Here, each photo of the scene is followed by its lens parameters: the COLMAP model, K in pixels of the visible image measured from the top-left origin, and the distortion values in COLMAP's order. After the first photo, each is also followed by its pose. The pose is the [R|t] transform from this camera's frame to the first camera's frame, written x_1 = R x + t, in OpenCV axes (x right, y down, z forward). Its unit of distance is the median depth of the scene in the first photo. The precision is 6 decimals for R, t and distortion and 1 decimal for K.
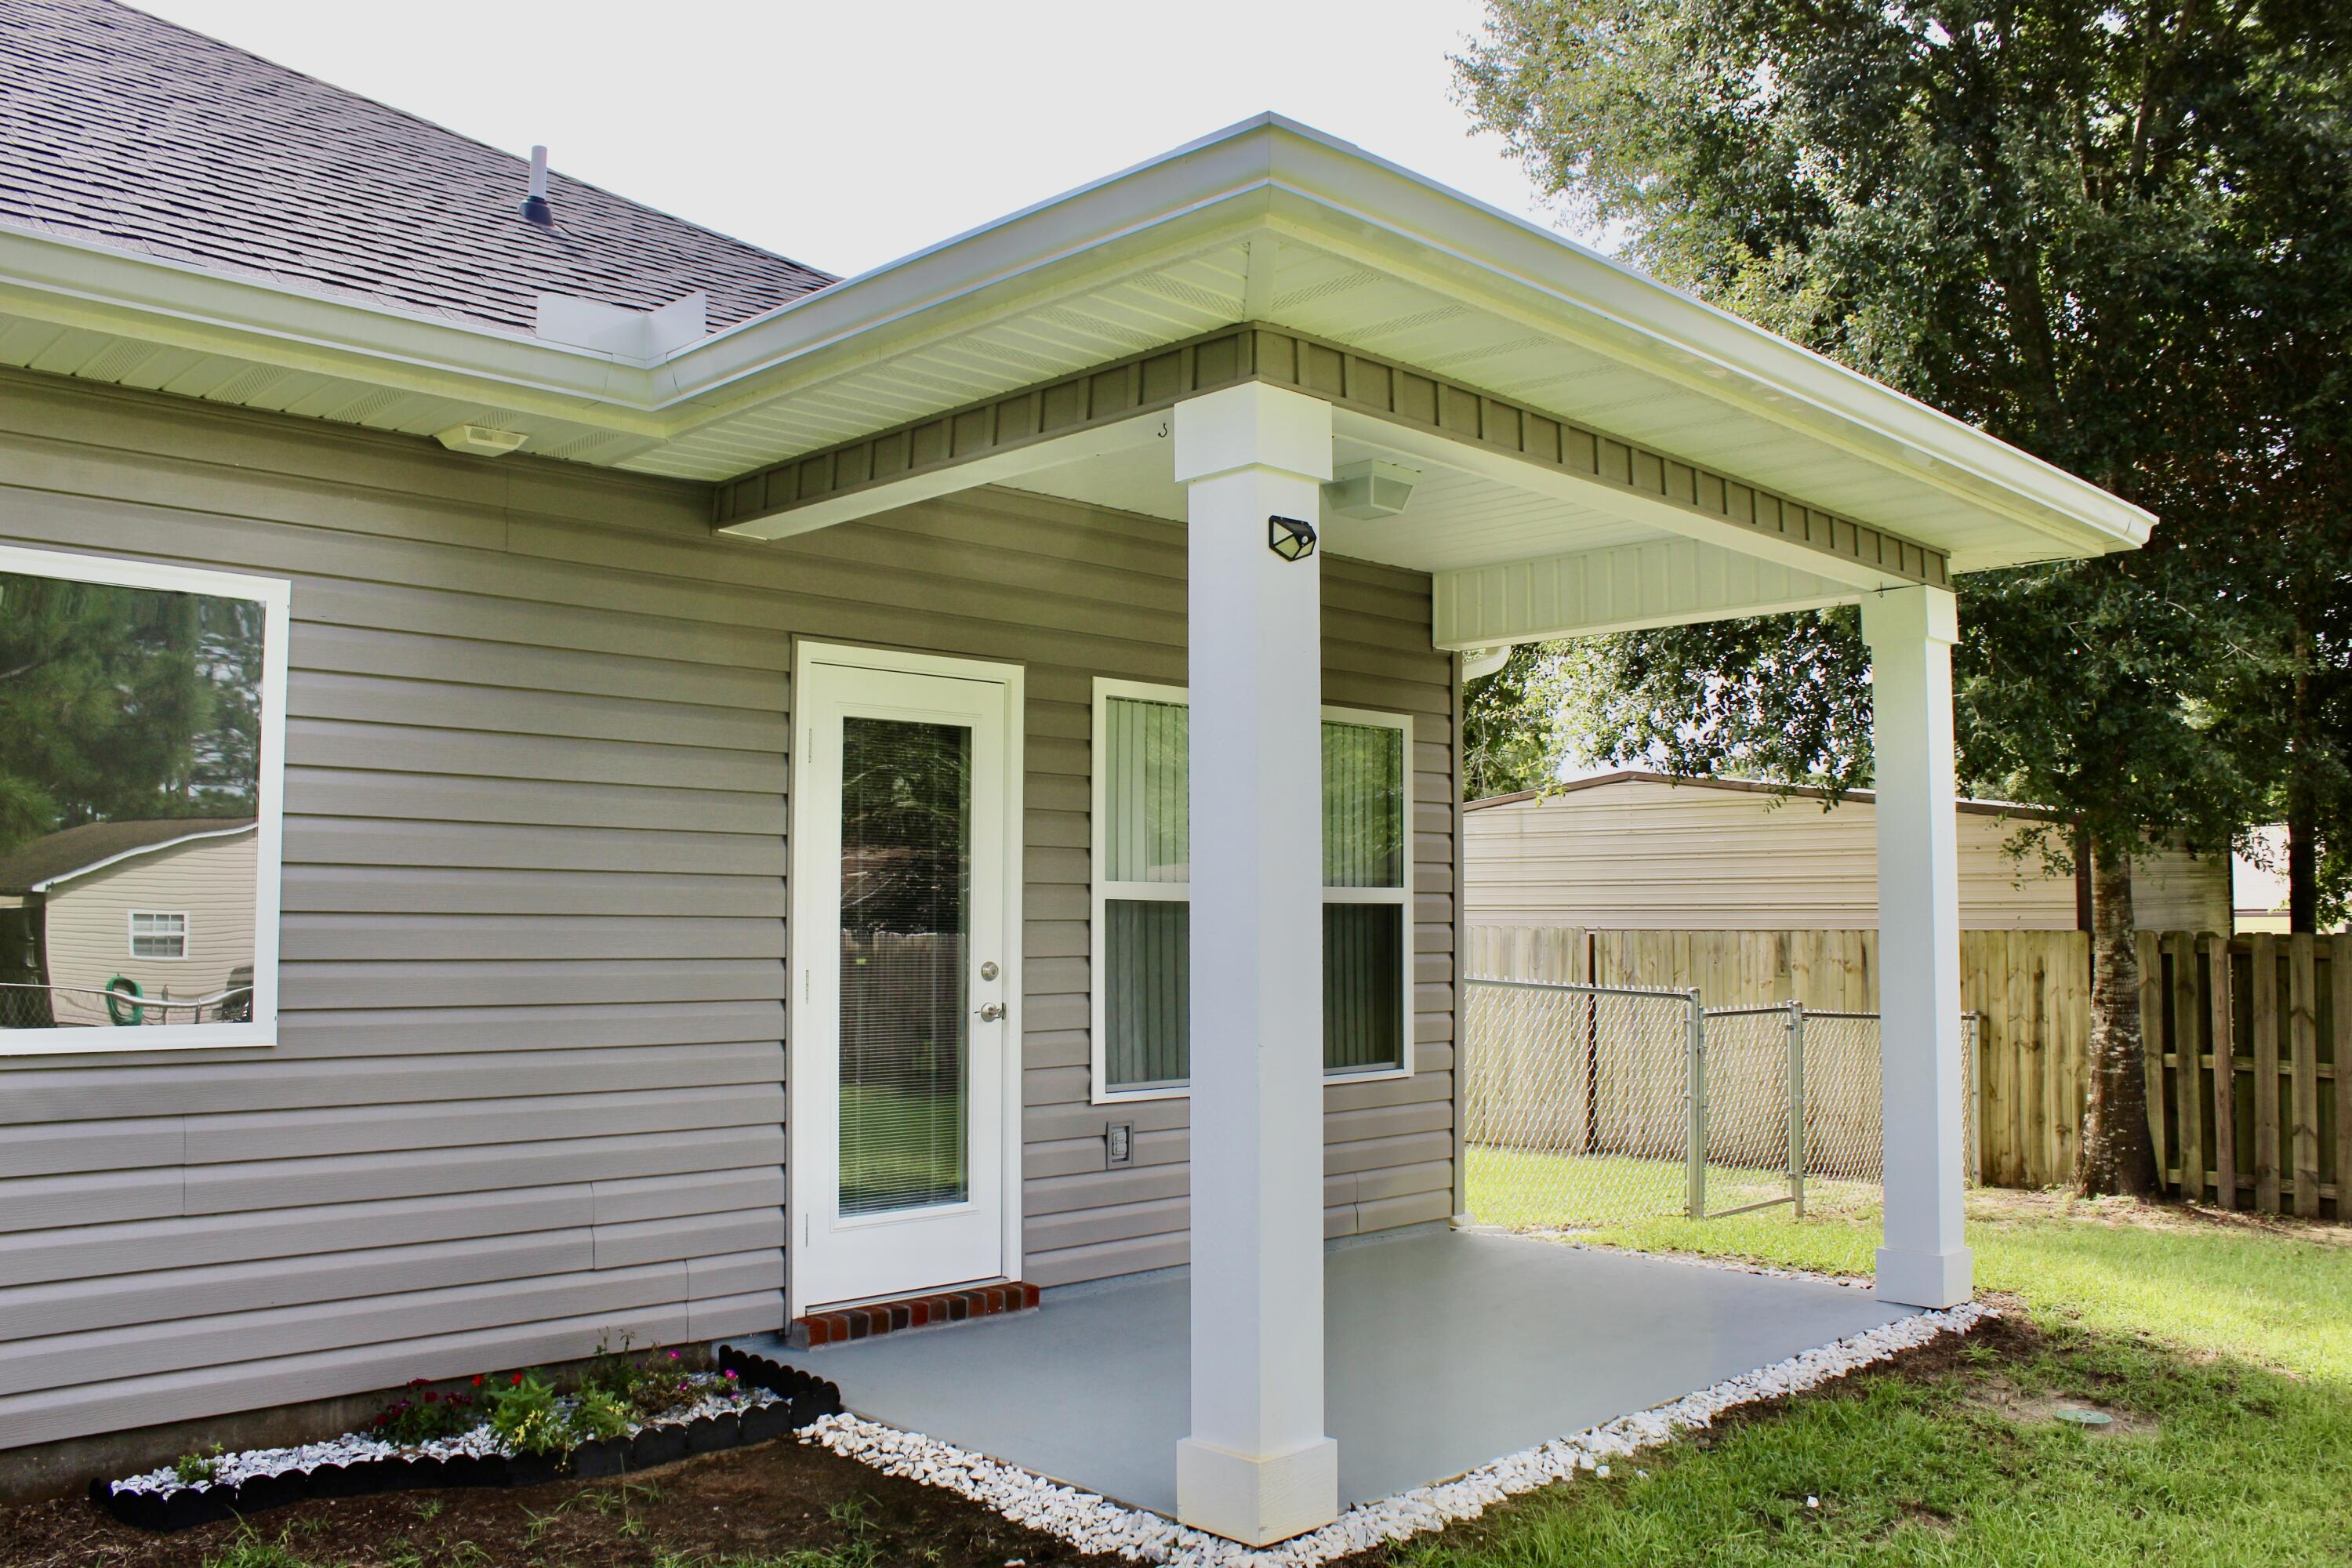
lens RADIAL K [[1946.1, 0, 1173.2], [0, 1946.1, 786.9], [0, 0, 1]] dist [-0.152901, 0.113352]
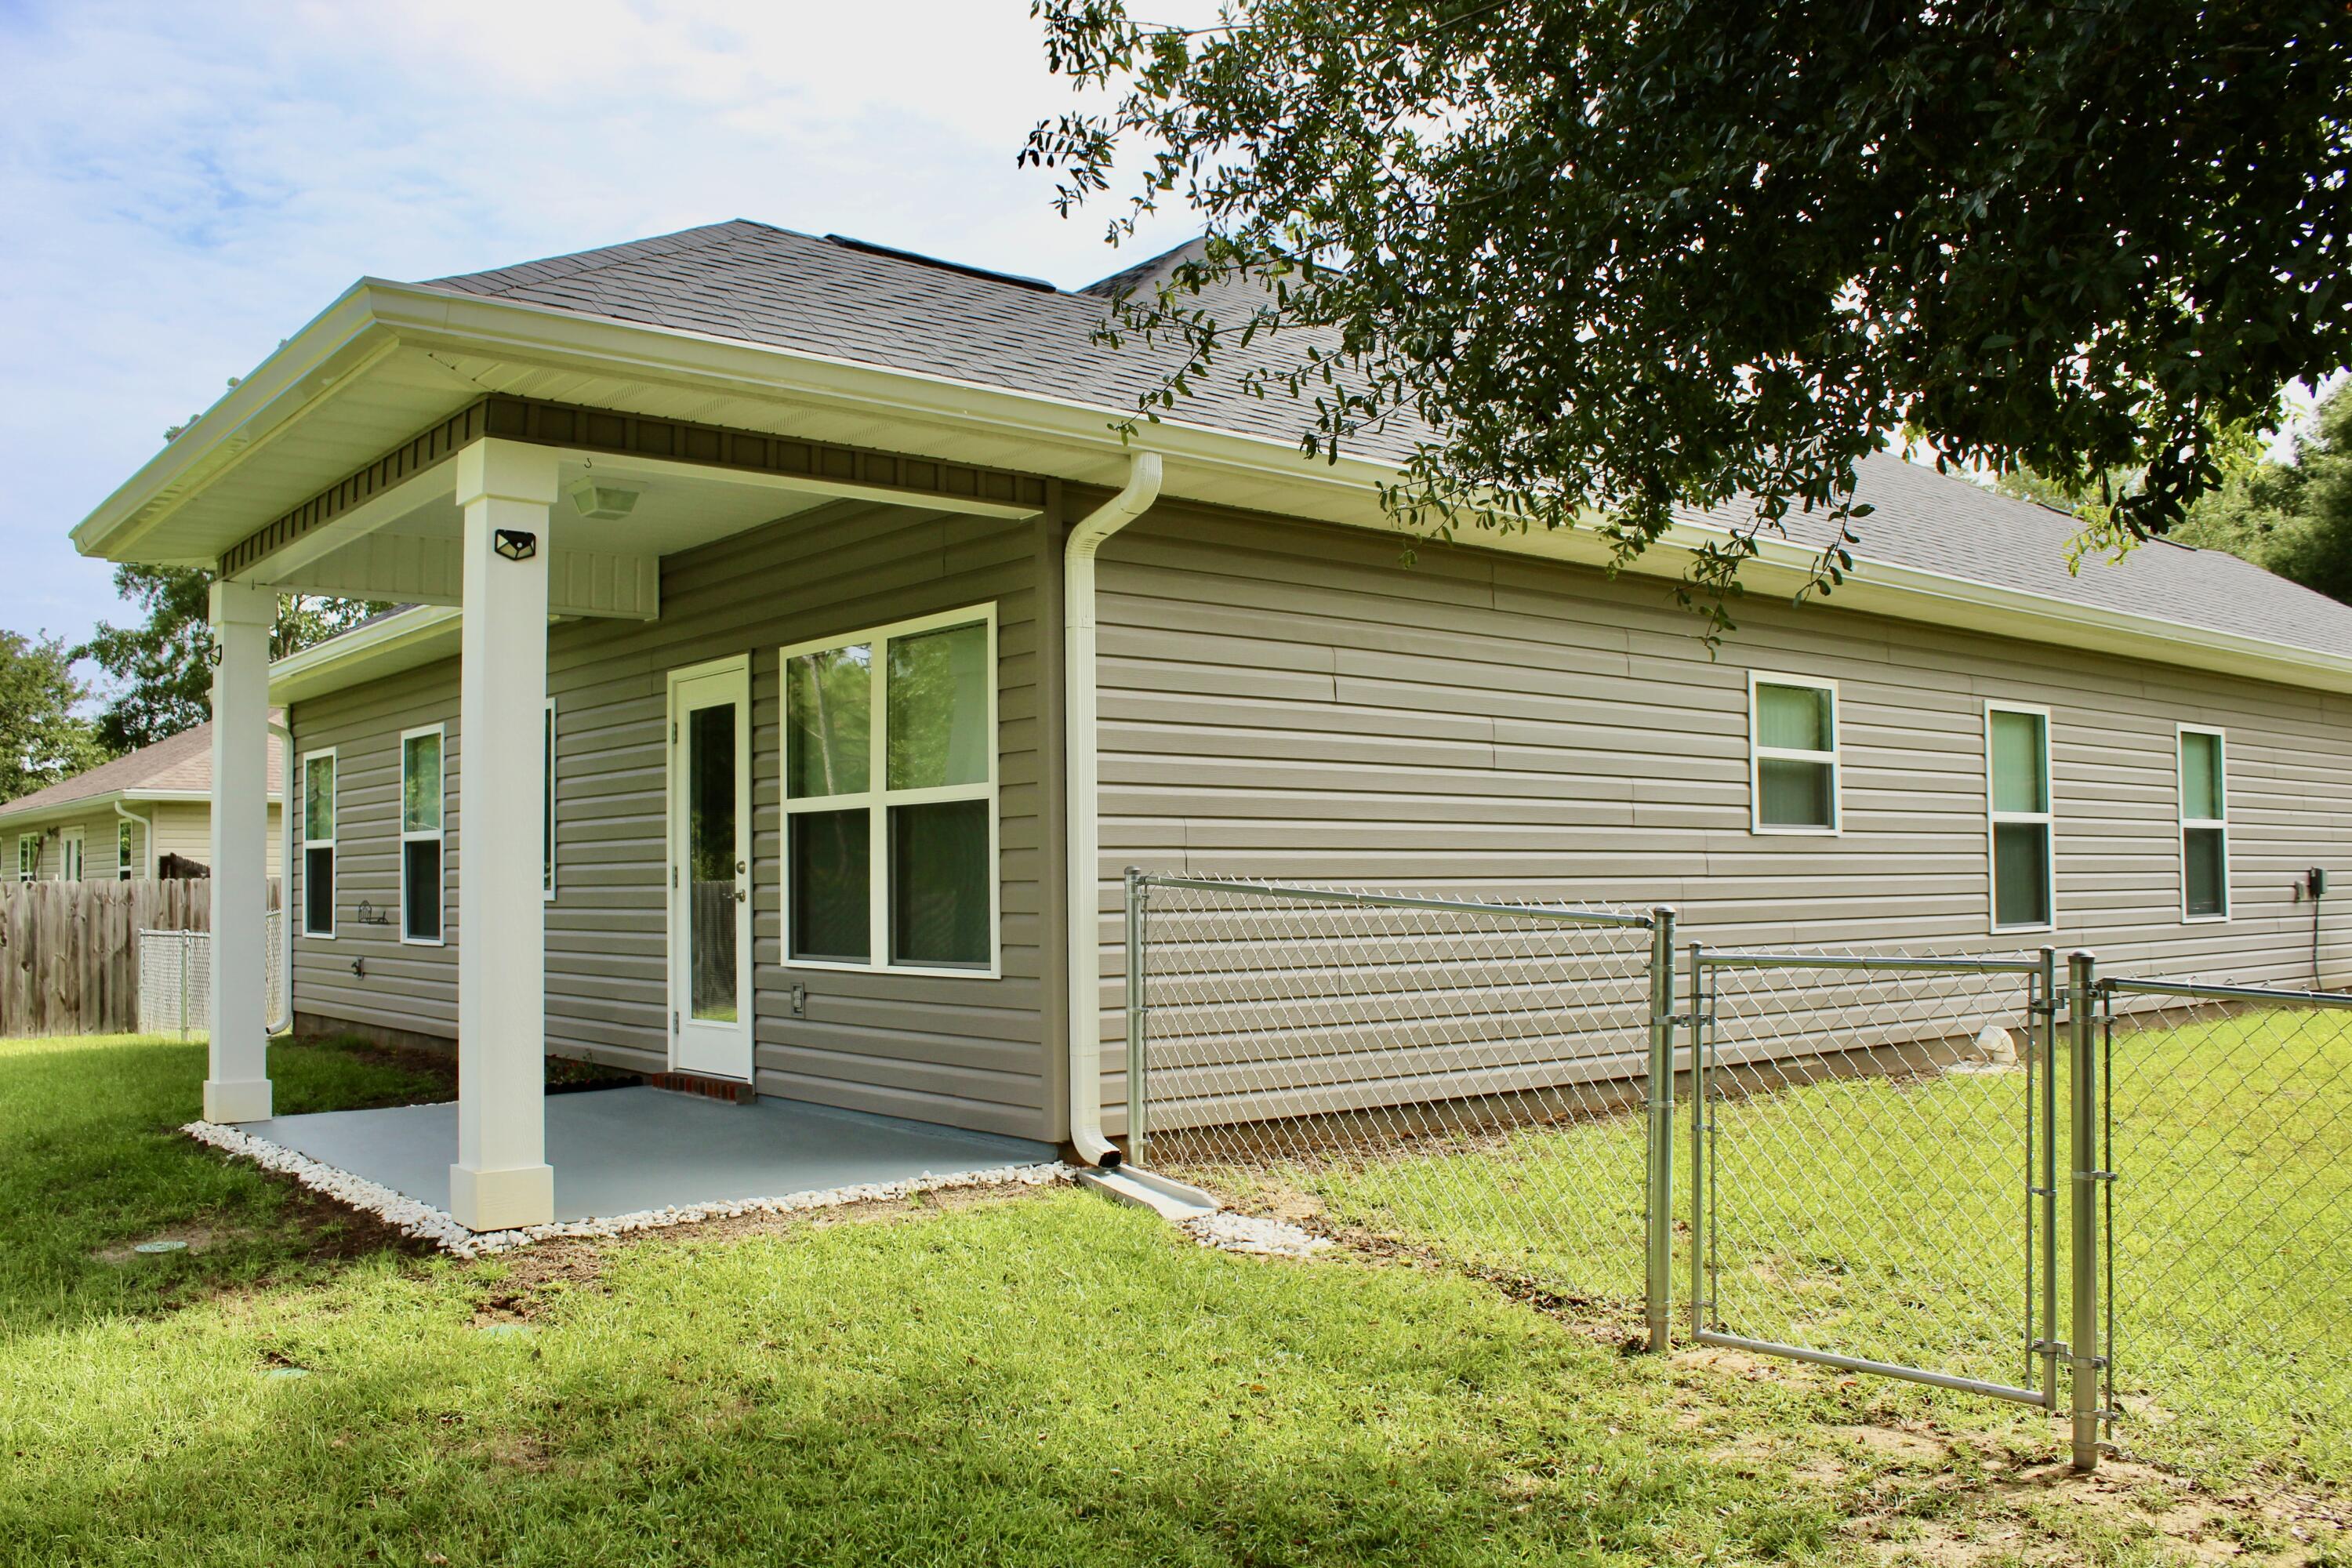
lens RADIAL K [[1946.1, 0, 1185.5], [0, 1946.1, 802.3], [0, 0, 1]] dist [-0.152901, 0.113352]
pose [[-0.086641, -0.043715, -0.995280, 1.065278], [0.080446, 0.995467, -0.050726, 0.118174], [0.992986, -0.084461, -0.082731, 1.171527]]
